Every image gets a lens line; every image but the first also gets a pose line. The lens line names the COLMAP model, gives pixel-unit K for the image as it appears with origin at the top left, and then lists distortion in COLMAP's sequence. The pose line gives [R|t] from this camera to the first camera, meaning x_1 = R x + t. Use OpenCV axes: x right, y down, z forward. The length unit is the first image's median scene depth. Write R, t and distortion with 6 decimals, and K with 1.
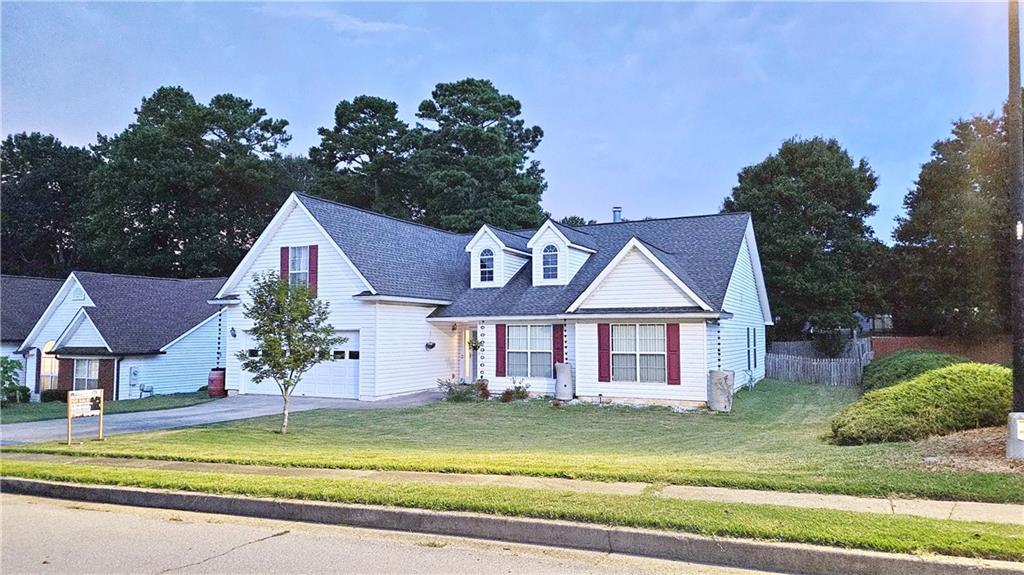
lens RADIAL K [[684.1, 0, 509.5], [0, 684.1, 295.6], [0, 0, 1]] dist [0.077211, -0.063649]
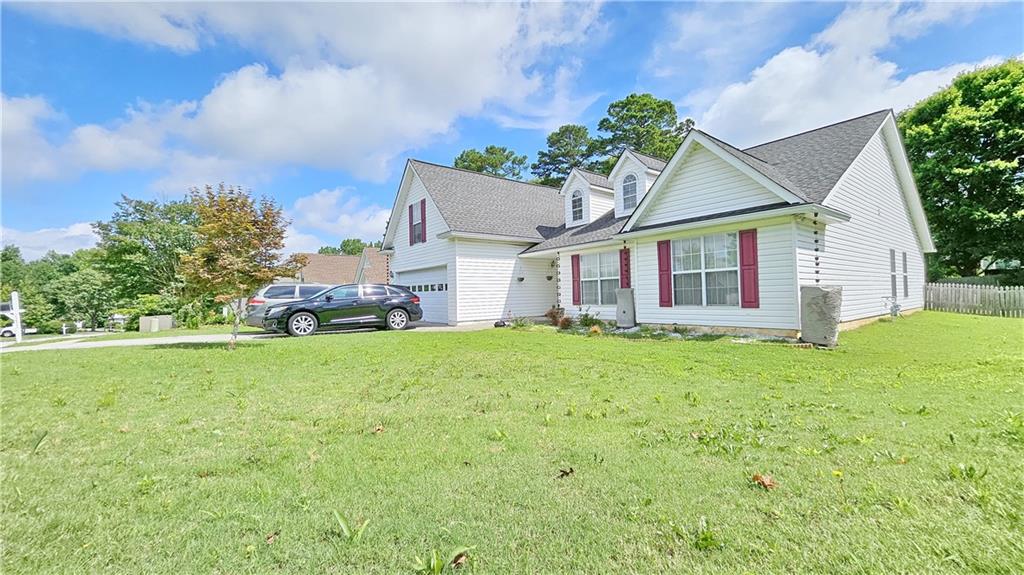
lens RADIAL K [[404.2, 0, 516.2], [0, 404.2, 290.1], [0, 0, 1]] dist [-0.001203, 0.007013]
pose [[0.899289, -0.027036, -0.436519, 0.164702], [0.047790, 0.998185, 0.036631, 0.065112], [0.434737, -0.053803, 0.898949, 0.388087]]
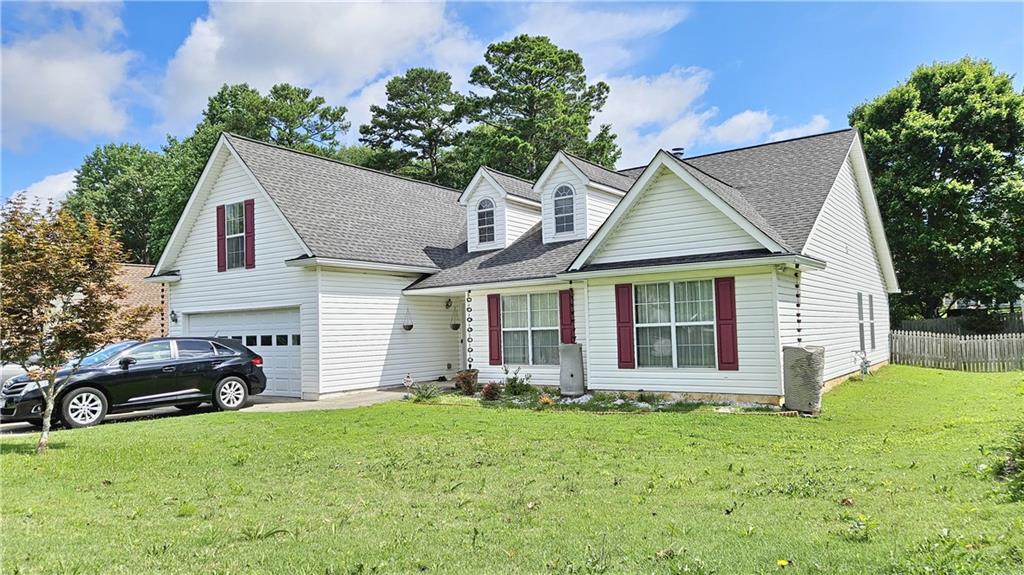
lens RADIAL K [[683.9, 0, 501.0], [0, 683.9, 304.8], [0, 0, 1]] dist [0.074949, -0.063926]
pose [[0.985804, -0.033231, -0.164578, 0.110865], [0.036167, 0.999235, 0.014877, 0.040322], [0.163958, -0.020618, 0.986252, 0.259663]]
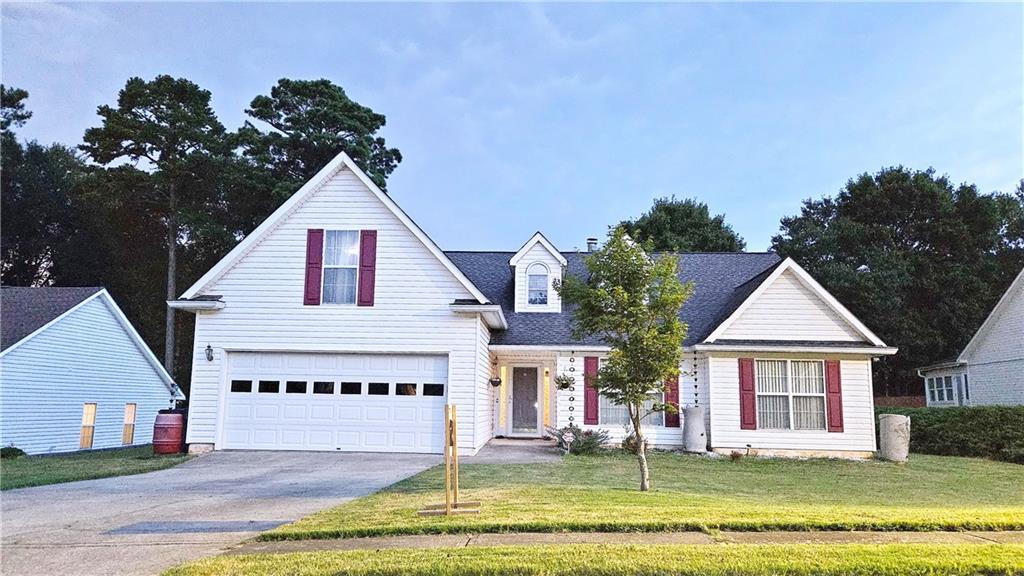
lens RADIAL K [[723.6, 0, 509.7], [0, 723.6, 301.0], [0, 0, 1]] dist [0.084173, -0.072835]
pose [[0.918051, 0.073429, 0.389602, -0.407068], [-0.041162, 0.995042, -0.090543, 0.054602], [-0.394319, 0.067087, 0.916522, 0.257415]]
